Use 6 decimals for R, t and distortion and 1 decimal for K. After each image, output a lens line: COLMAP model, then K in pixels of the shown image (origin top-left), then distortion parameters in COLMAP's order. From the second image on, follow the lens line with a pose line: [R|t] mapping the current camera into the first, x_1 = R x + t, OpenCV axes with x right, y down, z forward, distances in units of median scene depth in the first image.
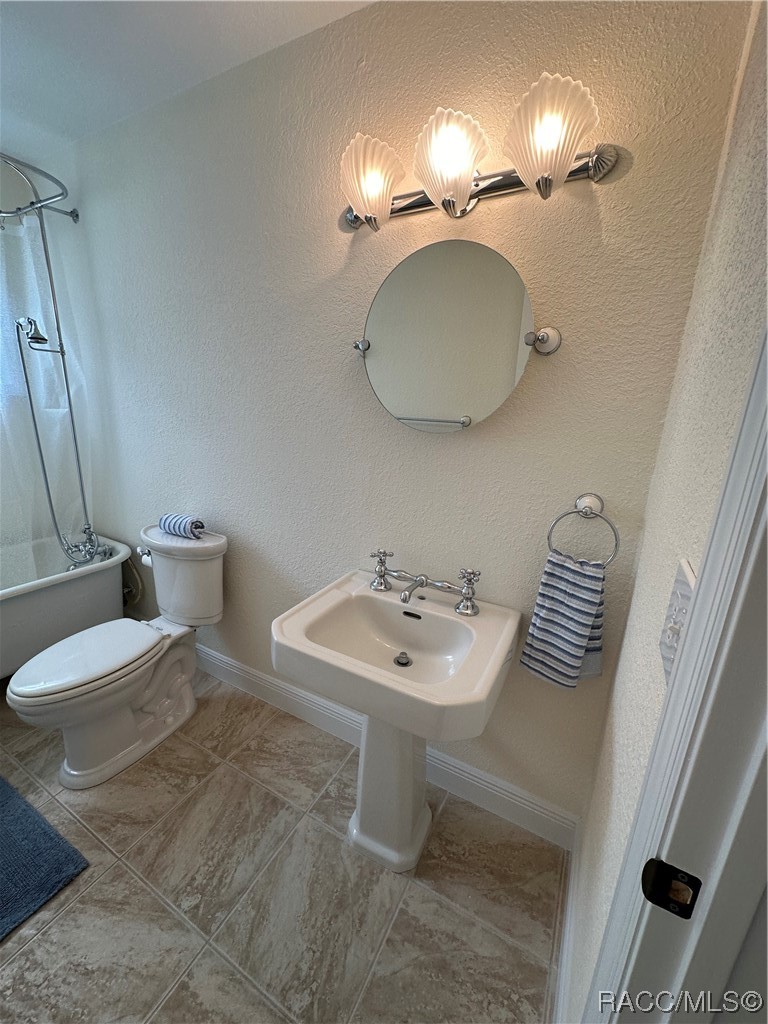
lens RADIAL K [[407.4, 0, 384.6], [0, 407.4, 511.6], [0, 0, 1]] dist [-0.003782, 0.000824]
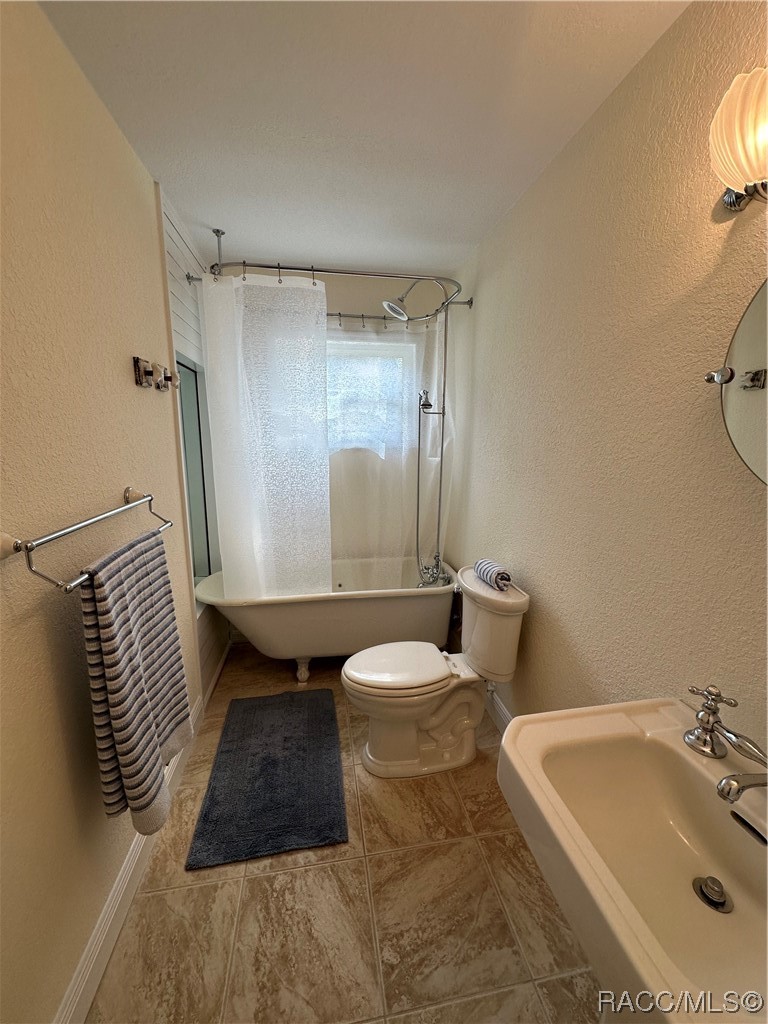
lens RADIAL K [[407.4, 0, 383.8], [0, 407.4, 511.1], [0, 0, 1]] dist [-0.003782, 0.000824]
pose [[0.618314, 0.110910, -0.778066, 0.120760], [-0.188127, 0.982099, -0.009507, -0.065498], [0.763083, 0.152254, 0.628110, 0.156475]]
